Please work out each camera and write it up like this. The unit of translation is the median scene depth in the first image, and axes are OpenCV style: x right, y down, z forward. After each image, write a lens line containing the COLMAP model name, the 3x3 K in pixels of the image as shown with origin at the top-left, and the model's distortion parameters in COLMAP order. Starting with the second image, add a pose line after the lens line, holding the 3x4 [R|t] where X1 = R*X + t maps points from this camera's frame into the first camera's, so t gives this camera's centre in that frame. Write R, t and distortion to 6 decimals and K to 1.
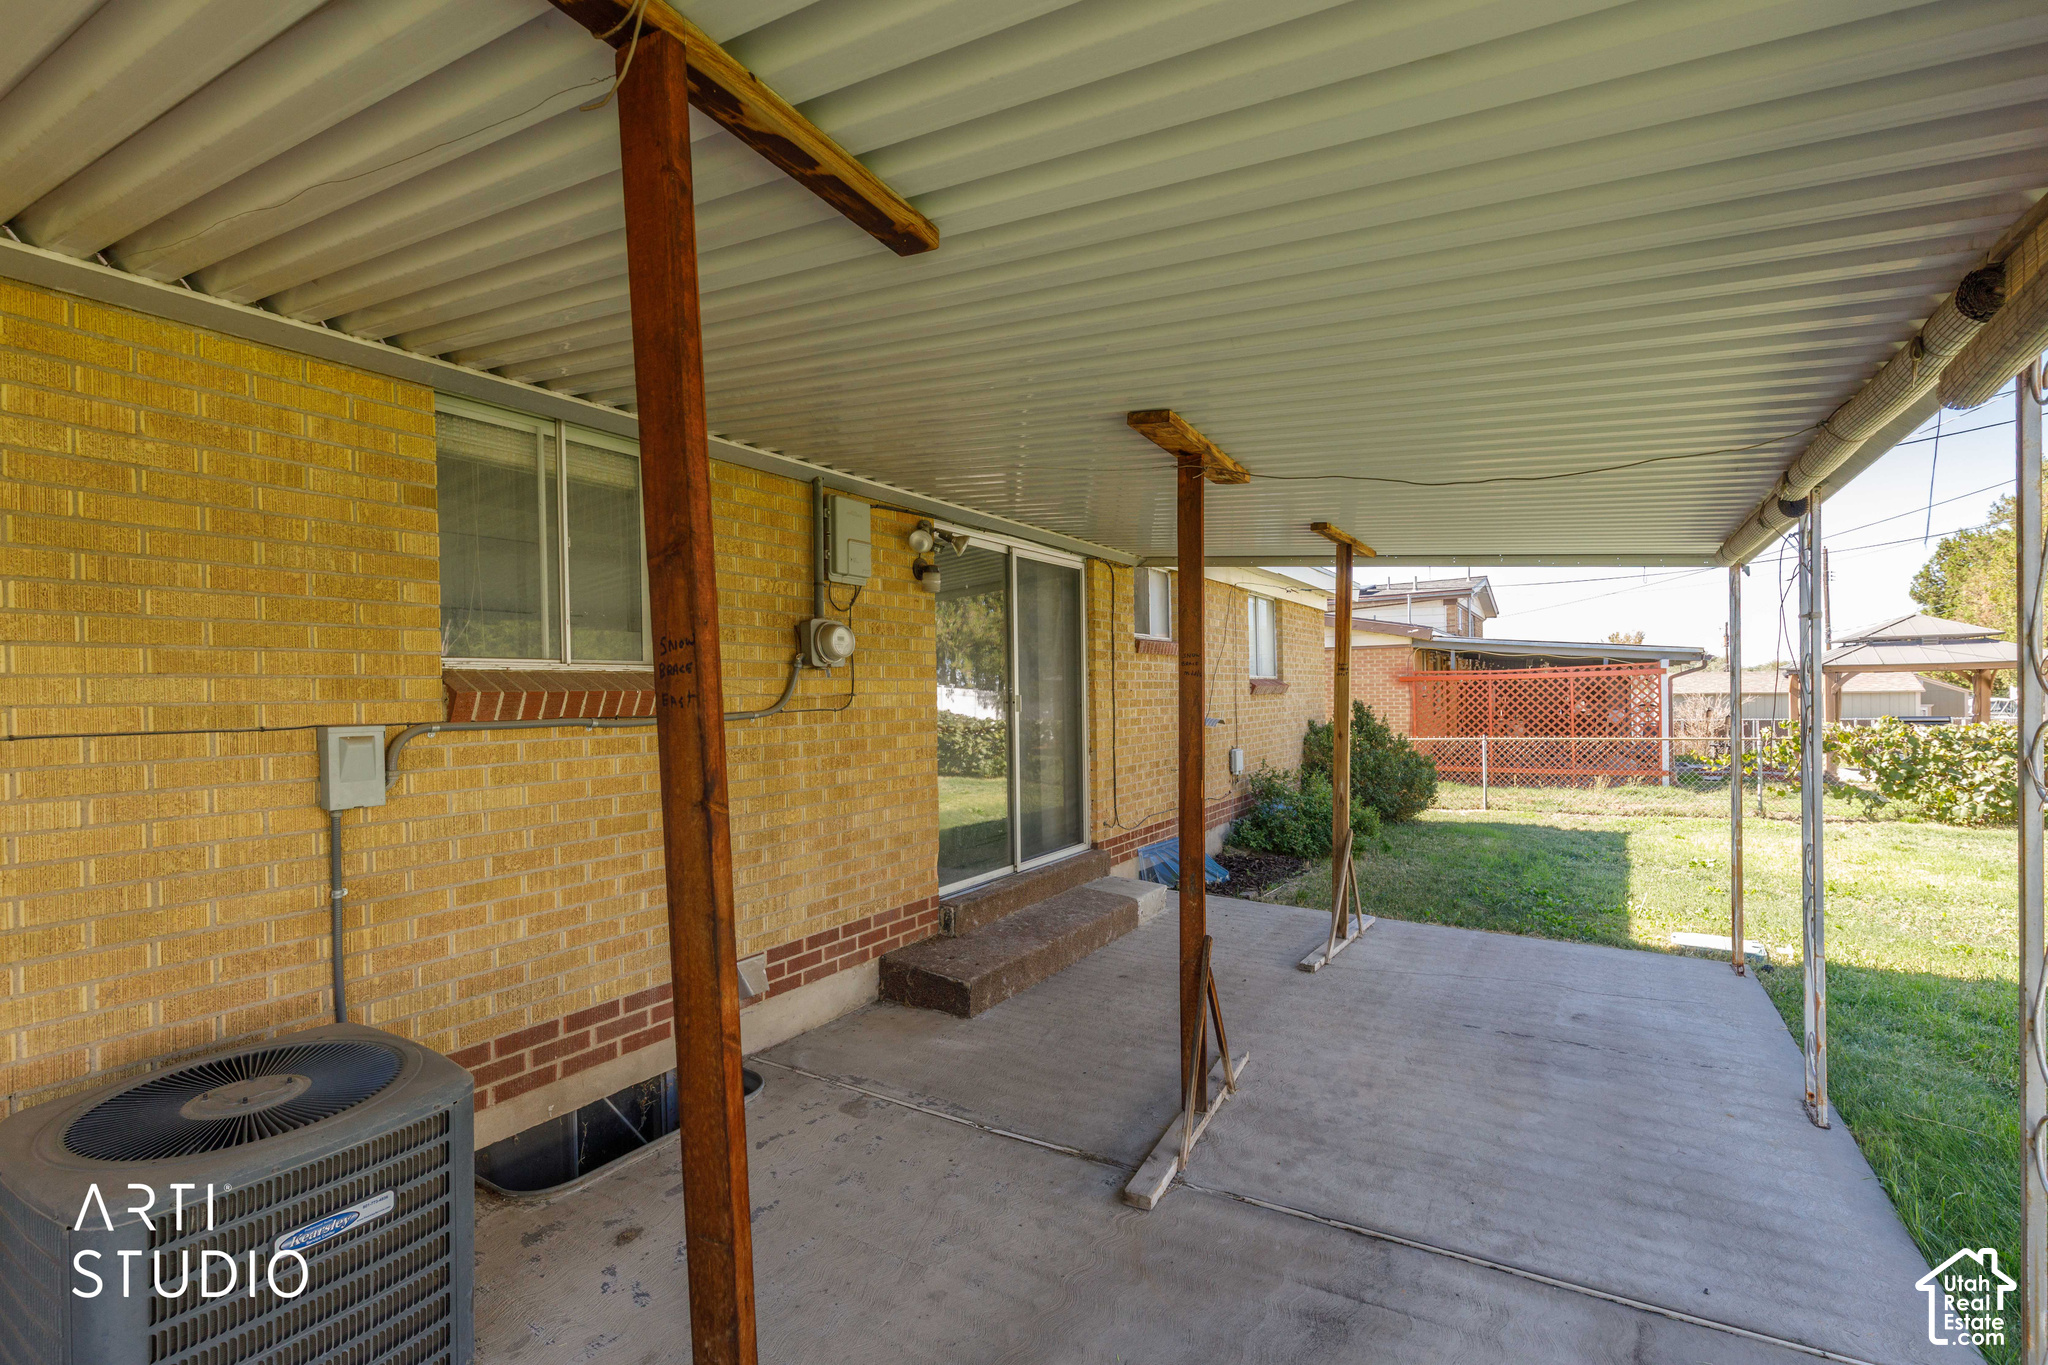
lens RADIAL K [[933.0, 0, 1042.6], [0, 933.0, 691.0], [0, 0, 1]] dist [0.008925, -0.001790]
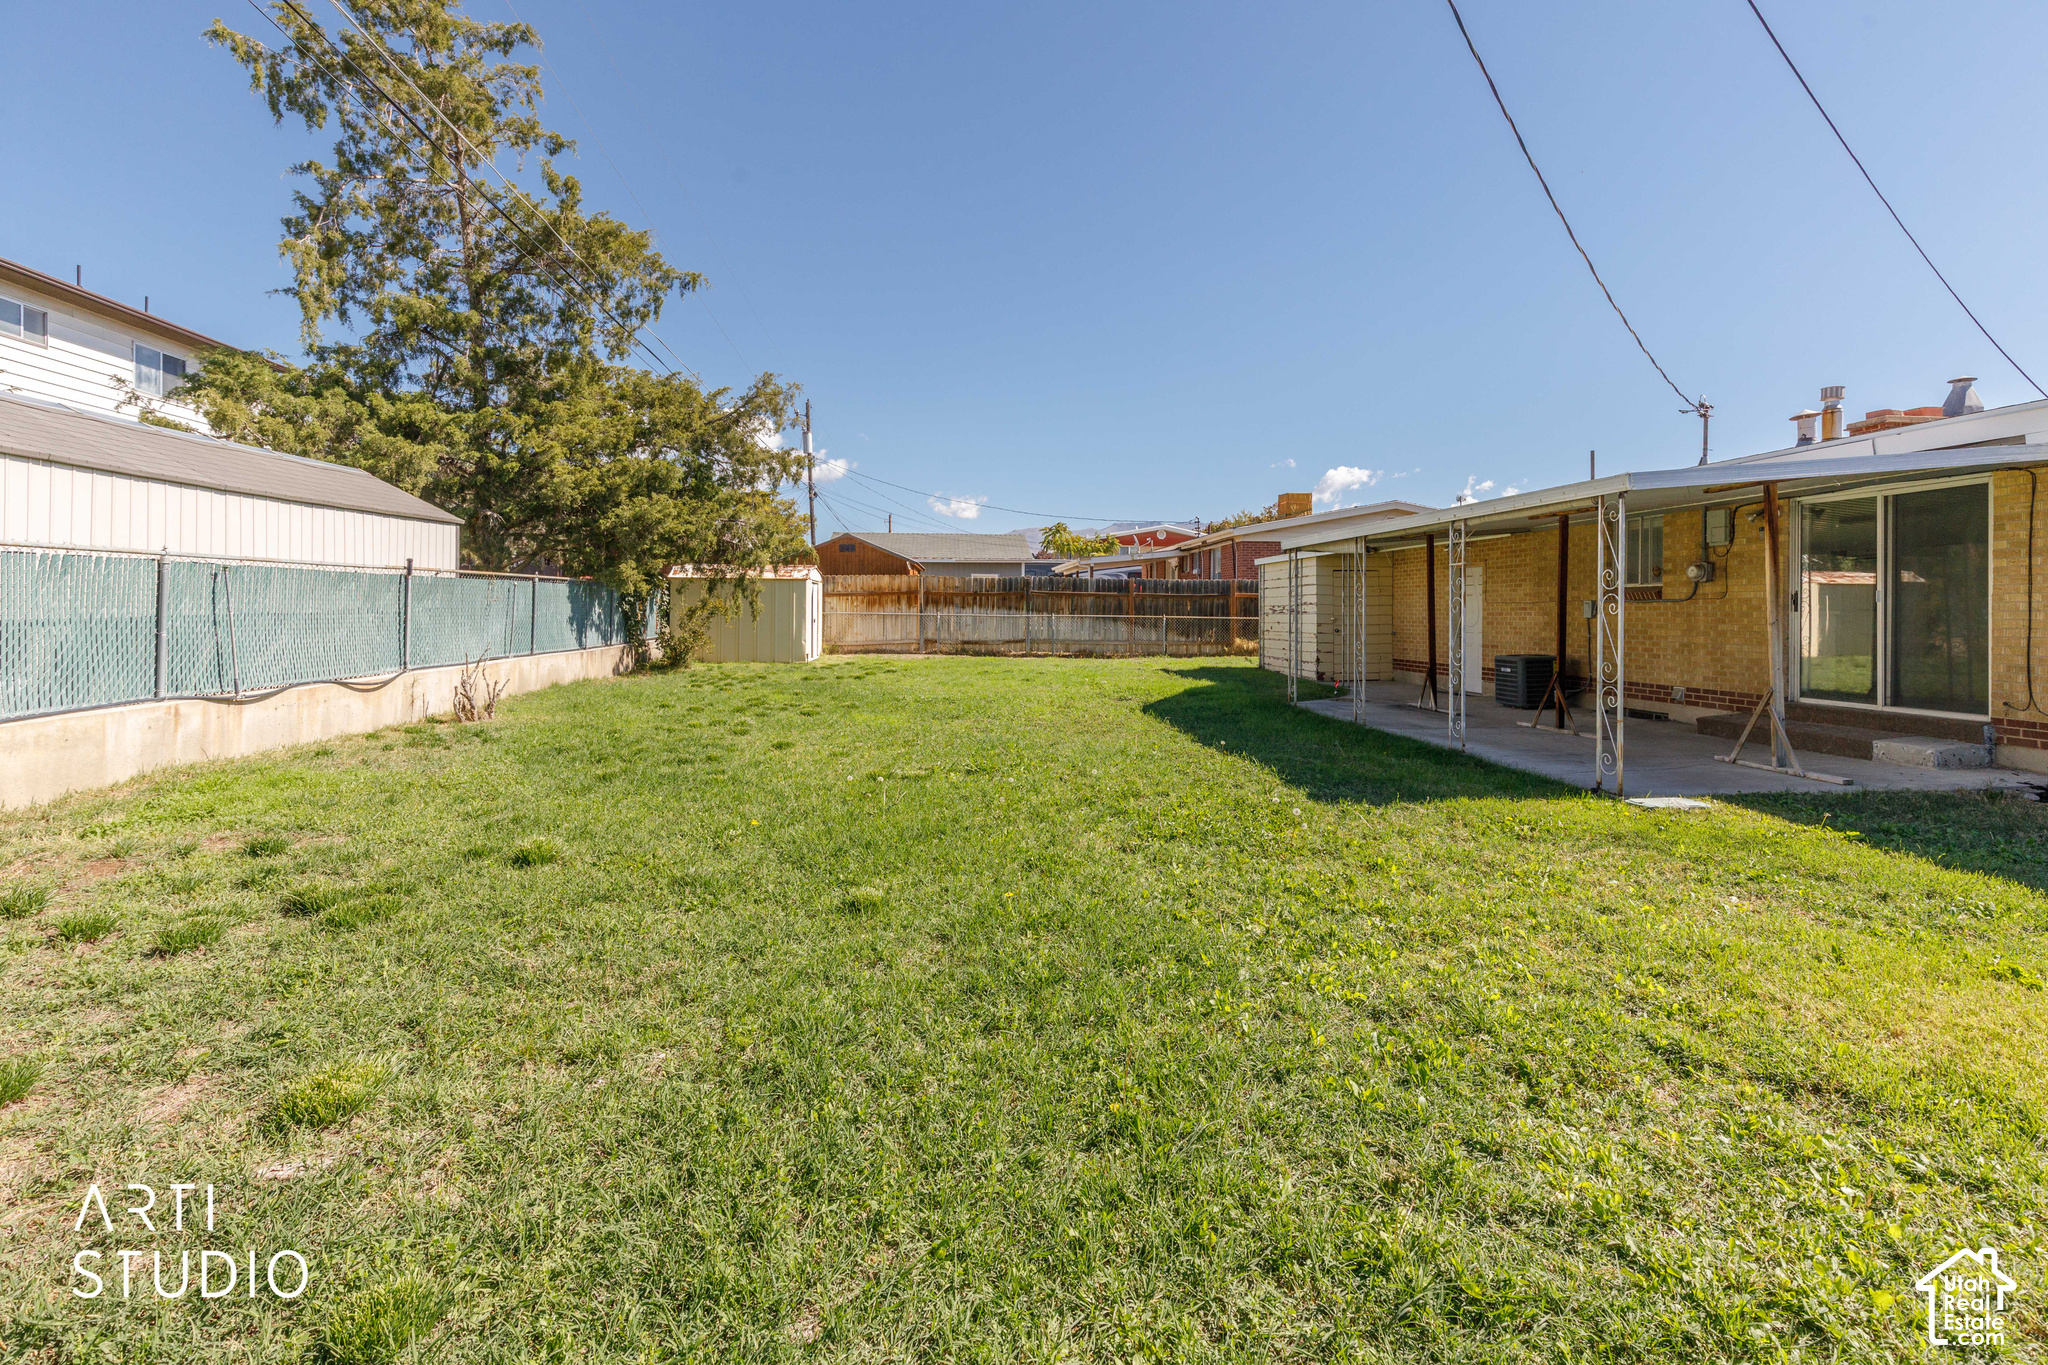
lens RADIAL K [[933.0, 0, 1027.2], [0, 933.0, 610.8], [0, 0, 1]] dist [0.008925, -0.001790]
pose [[-0.807584, 0.007398, -0.589706, 2.682913], [0.004389, 0.999969, 0.006534, 0.028229], [0.589737, 0.002688, -0.807591, 1.943773]]
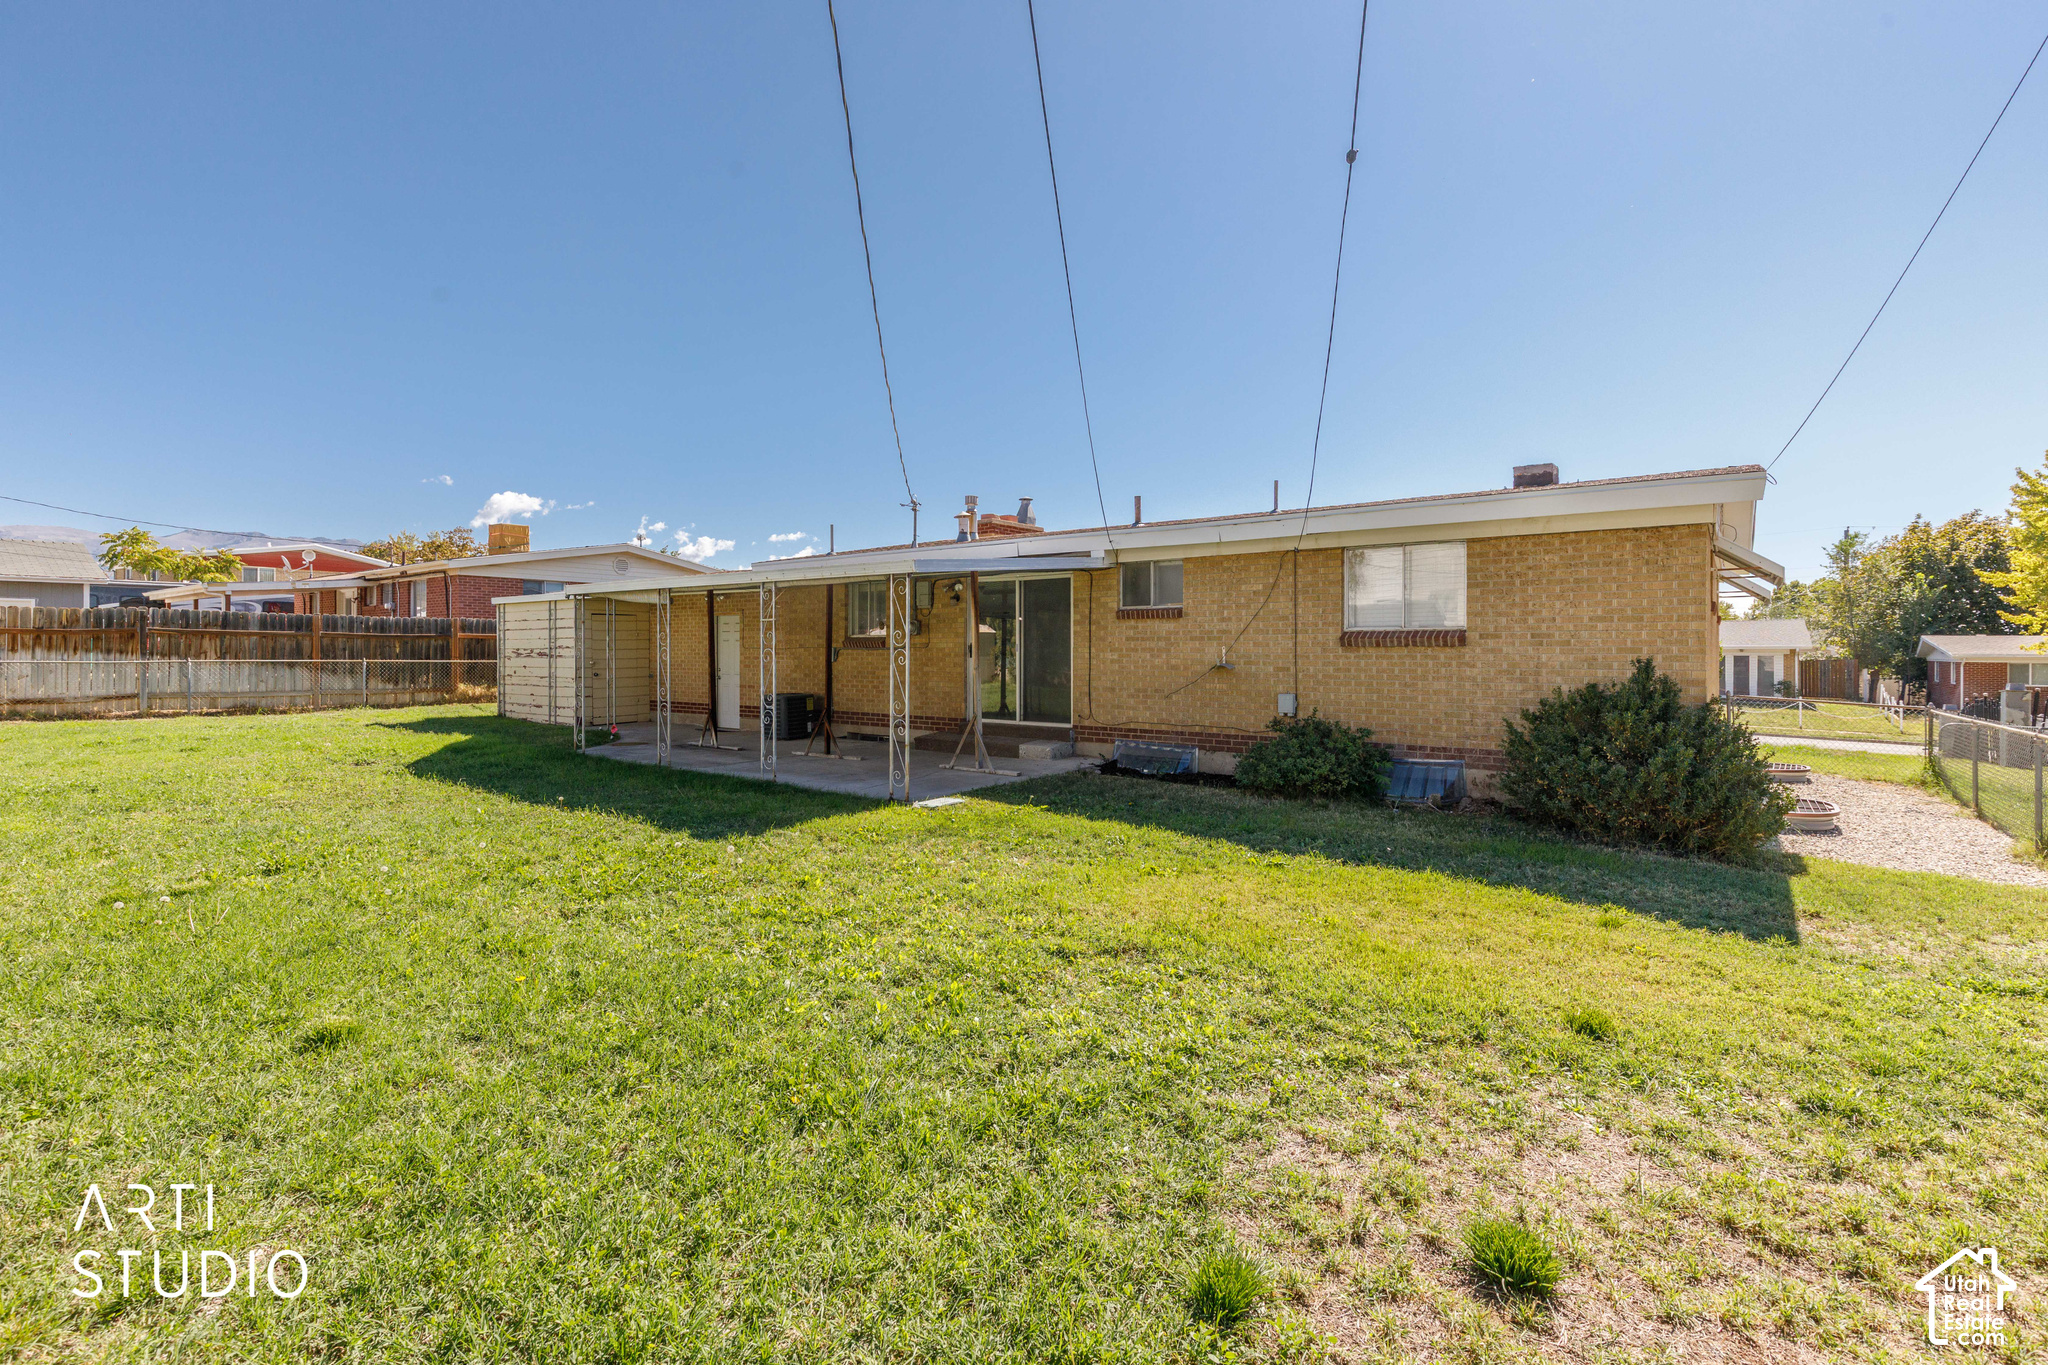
lens RADIAL K [[933.0, 0, 1008.1], [0, 933.0, 654.6], [0, 0, 1]] dist [0.008925, -0.001790]
pose [[-0.128527, 0.016052, -0.991576, 2.990252], [-0.001523, 0.999865, 0.016383, -0.009302], [0.991705, 0.003616, -0.128485, 1.746132]]
